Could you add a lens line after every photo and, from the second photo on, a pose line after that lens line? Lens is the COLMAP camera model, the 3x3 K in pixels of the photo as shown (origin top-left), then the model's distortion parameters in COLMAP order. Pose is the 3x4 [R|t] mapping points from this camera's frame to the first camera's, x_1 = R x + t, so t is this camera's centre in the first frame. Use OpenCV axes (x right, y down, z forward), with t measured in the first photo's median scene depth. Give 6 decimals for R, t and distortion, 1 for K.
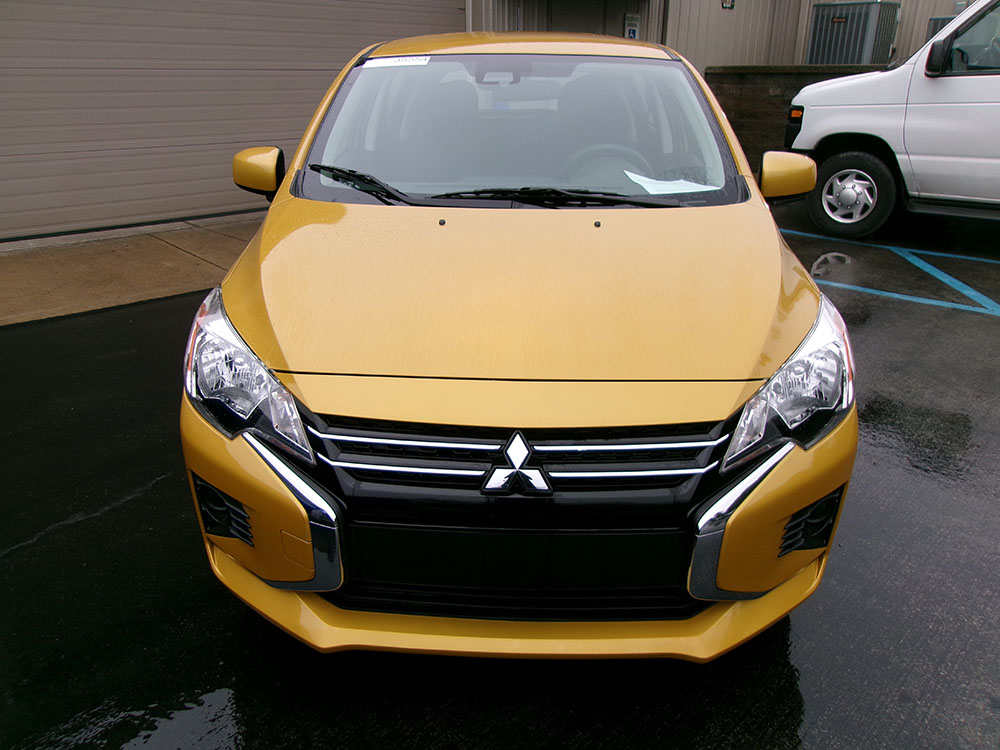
lens RADIAL K [[746.4, 0, 502.3], [0, 746.4, 371.1], [0, 0, 1]] dist [-0.003033, 0.011361]
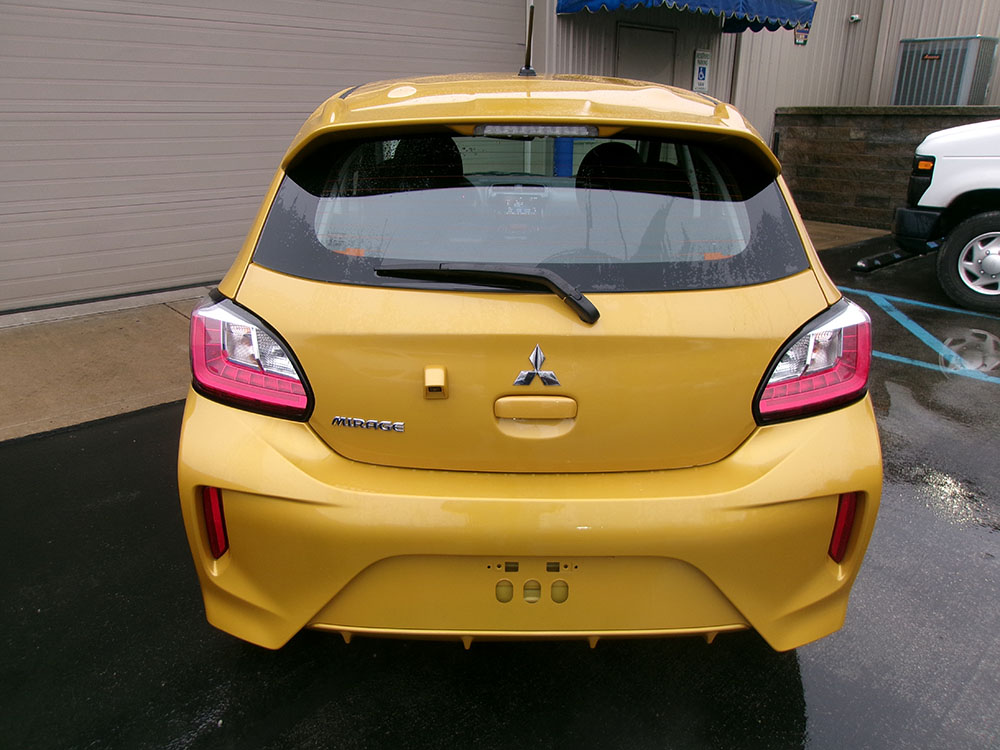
lens RADIAL K [[746.4, 0, 499.7], [0, 746.4, 373.5], [0, 0, 1]] dist [-0.003033, 0.011361]
pose [[0.999707, 0.010425, -0.021845, -0.047964], [-0.011272, 0.999174, -0.039045, -0.049405], [0.021420, 0.039280, 0.998999, 0.107206]]
